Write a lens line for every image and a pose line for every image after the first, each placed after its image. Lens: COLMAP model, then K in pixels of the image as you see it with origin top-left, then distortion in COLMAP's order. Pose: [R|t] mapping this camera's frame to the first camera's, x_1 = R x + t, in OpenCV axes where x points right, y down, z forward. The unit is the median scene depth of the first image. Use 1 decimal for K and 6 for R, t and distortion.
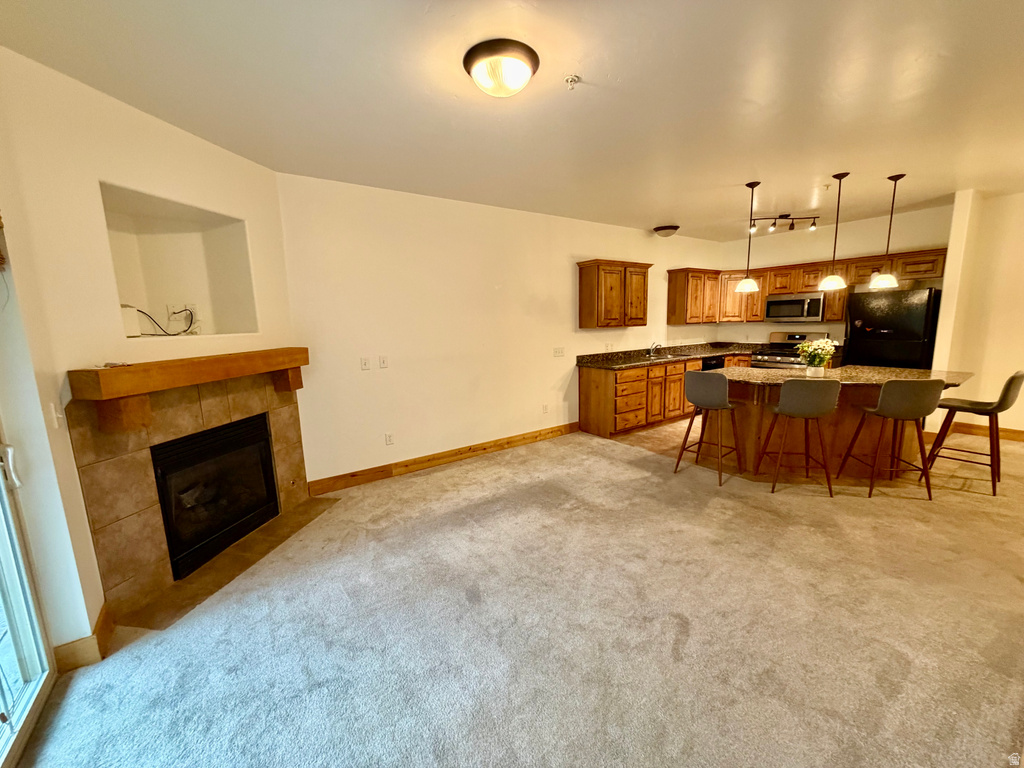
lens RADIAL K [[408.8, 0, 511.3], [0, 408.8, 385.4], [0, 0, 1]] dist [0.003274, 0.000384]
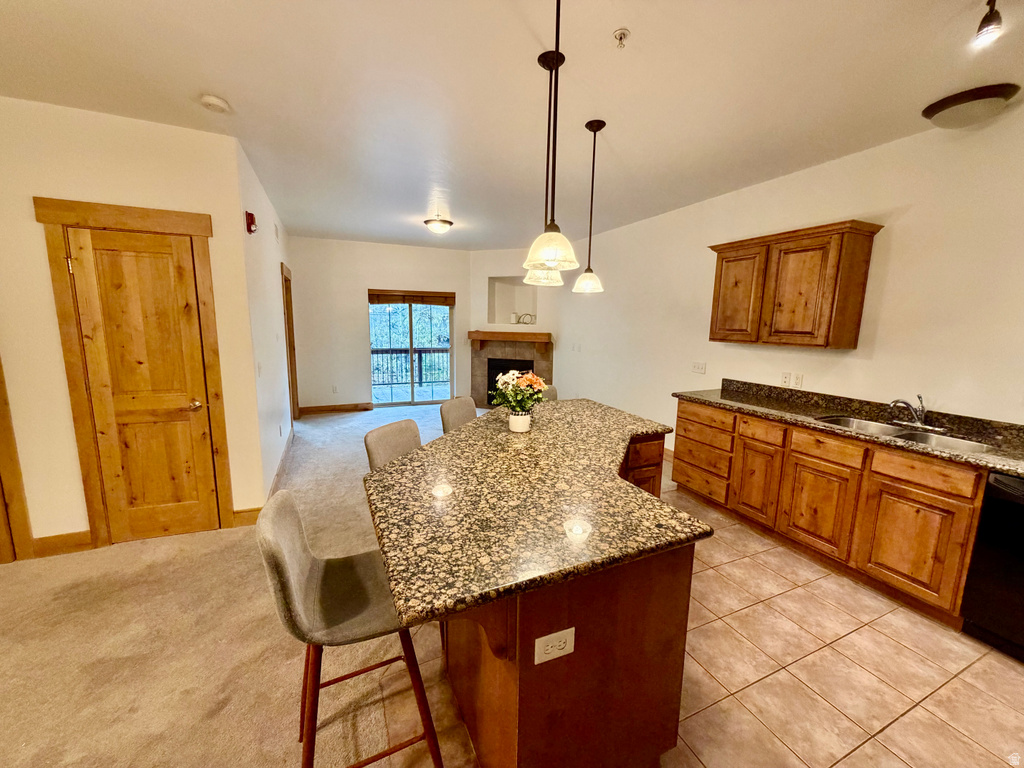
lens RADIAL K [[408.8, 0, 513.2], [0, 408.8, 383.9], [0, 0, 1]] dist [0.003274, 0.000384]
pose [[-0.187975, 0.170499, -0.967262, 0.957054], [-0.177640, 0.962674, 0.204213, -0.148640], [0.965976, 0.210211, -0.150672, 0.769292]]
